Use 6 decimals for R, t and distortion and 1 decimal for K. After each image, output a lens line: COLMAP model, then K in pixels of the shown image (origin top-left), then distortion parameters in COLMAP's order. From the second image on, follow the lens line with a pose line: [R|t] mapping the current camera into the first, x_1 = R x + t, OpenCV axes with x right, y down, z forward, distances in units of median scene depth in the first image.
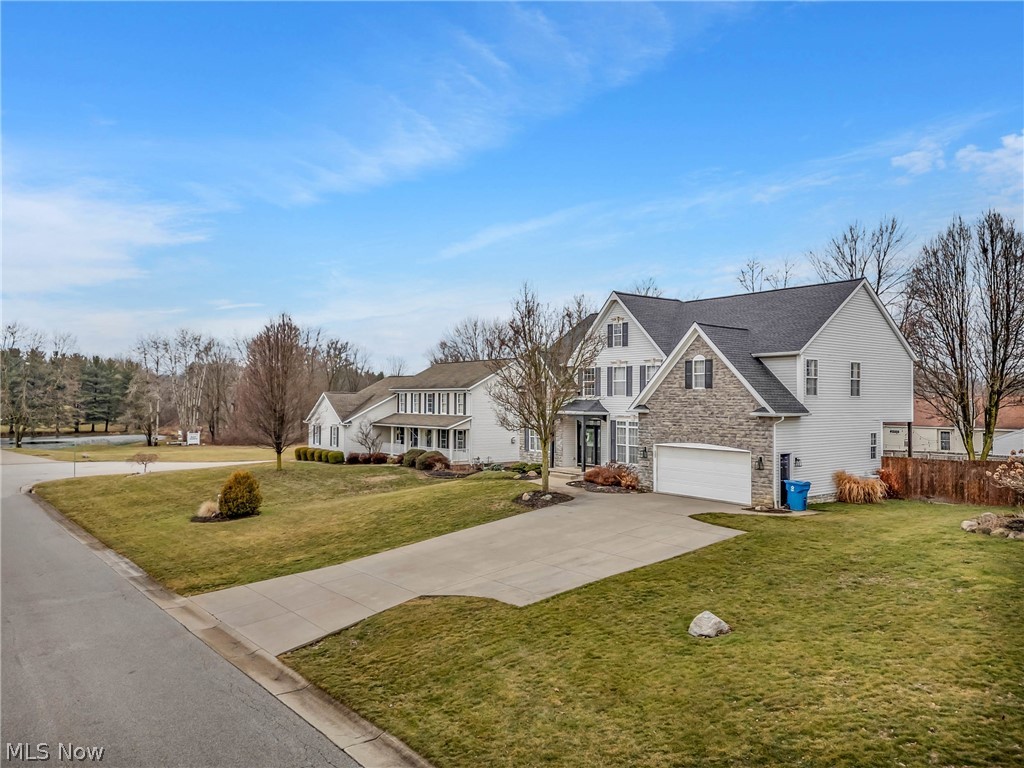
lens RADIAL K [[704.0, 0, 512.0], [0, 704.0, 384.0], [0, 0, 1]] dist [0.000447, -0.000075]
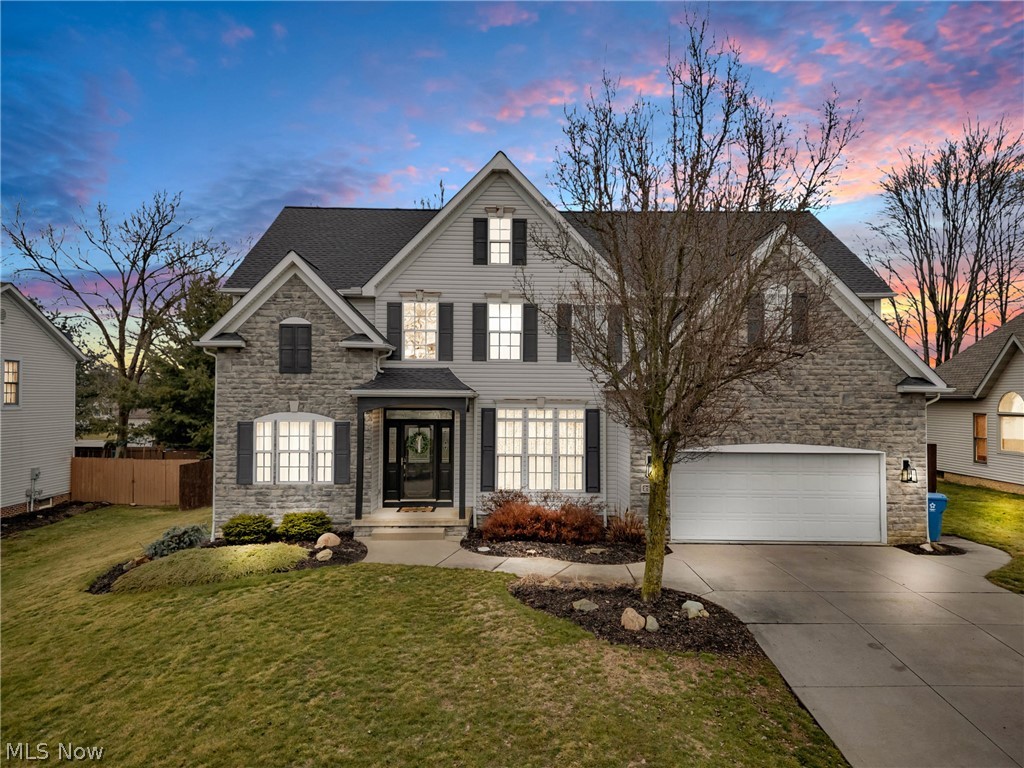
lens RADIAL K [[704.0, 0, 512.0], [0, 704.0, 384.0], [0, 0, 1]] dist [0.000447, -0.000075]
pose [[0.609479, 0.002990, 0.792796, -0.260805], [-0.016792, 0.999817, 0.009139, 0.030253], [-0.792624, -0.018882, 0.609418, 0.704845]]
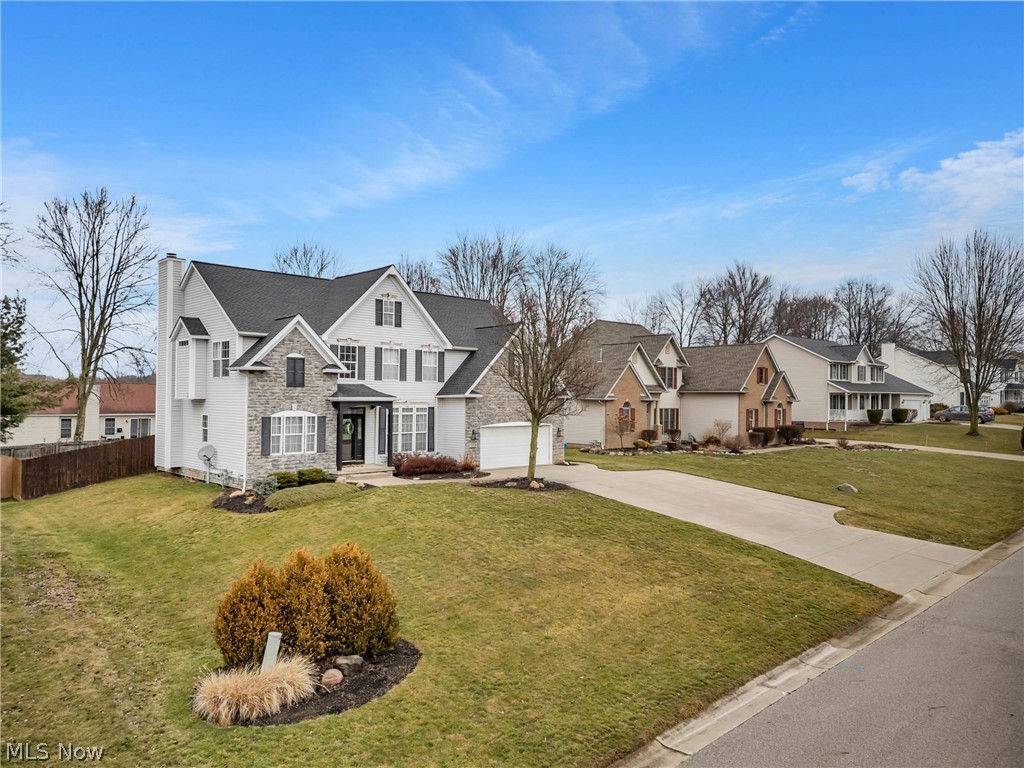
lens RADIAL K [[704.0, 0, 512.0], [0, 704.0, 384.0], [0, 0, 1]] dist [0.000447, -0.000075]
pose [[-0.053014, 0.002408, 0.998591, -0.798257], [-0.035774, 0.999351, -0.004309, 0.020665], [-0.997953, -0.035952, -0.052893, 0.919704]]
